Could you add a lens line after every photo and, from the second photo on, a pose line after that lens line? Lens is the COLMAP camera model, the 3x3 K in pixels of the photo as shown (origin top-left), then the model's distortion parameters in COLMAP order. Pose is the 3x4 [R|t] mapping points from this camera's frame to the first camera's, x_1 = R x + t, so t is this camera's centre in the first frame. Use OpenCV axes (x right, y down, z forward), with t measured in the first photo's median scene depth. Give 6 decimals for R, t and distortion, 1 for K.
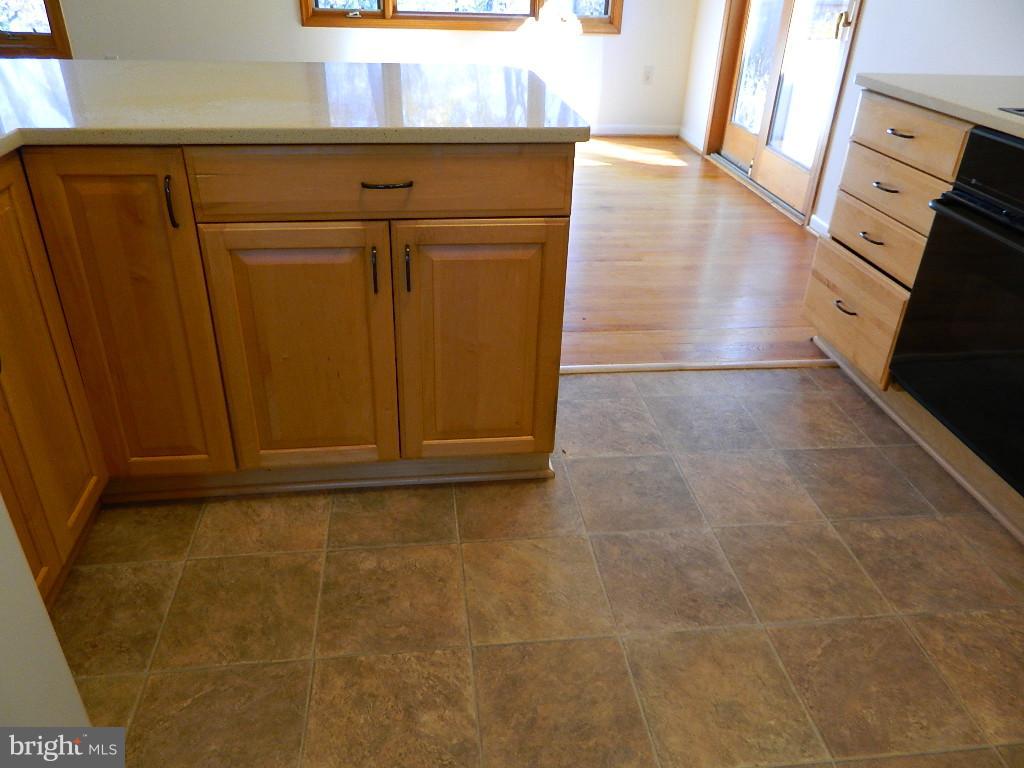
lens RADIAL K [[767.6, 0, 509.4], [0, 767.6, 372.7], [0, 0, 1]] dist [0.011131, -0.000067]
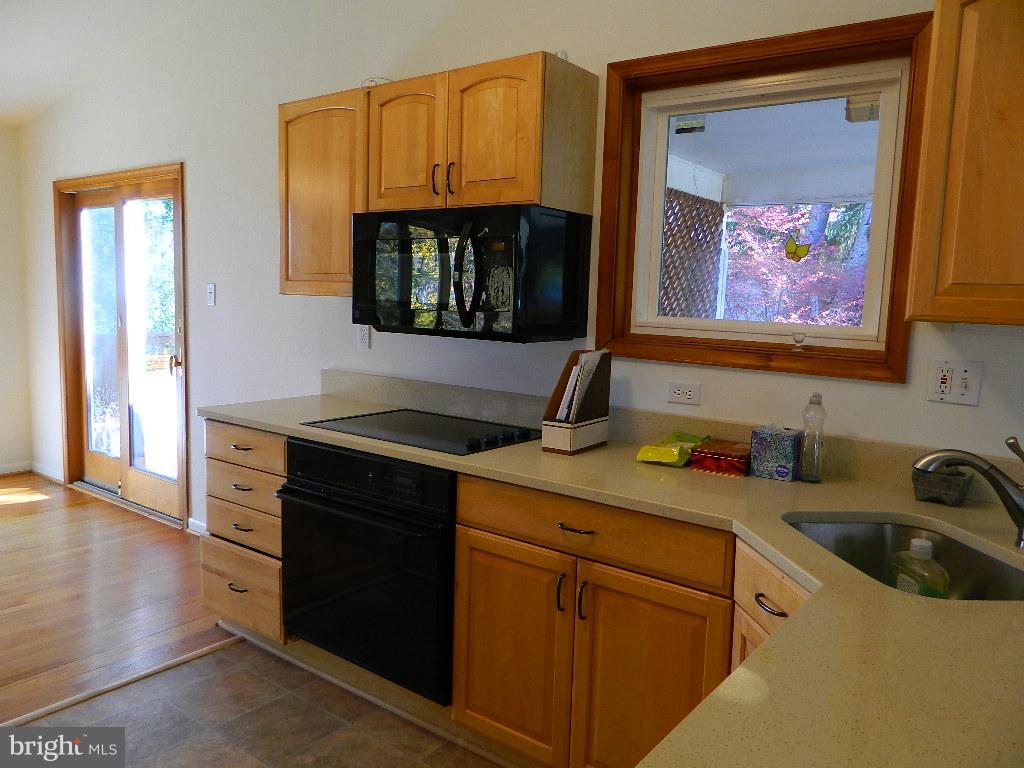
lens RADIAL K [[767.6, 0, 509.4], [0, 767.6, 372.7], [0, 0, 1]] dist [0.011131, -0.000067]
pose [[0.701701, -0.088148, 0.706998, -0.078729], [0.345359, 0.910024, -0.229310, 0.029992], [-0.623172, 0.405075, 0.669008, -0.190645]]
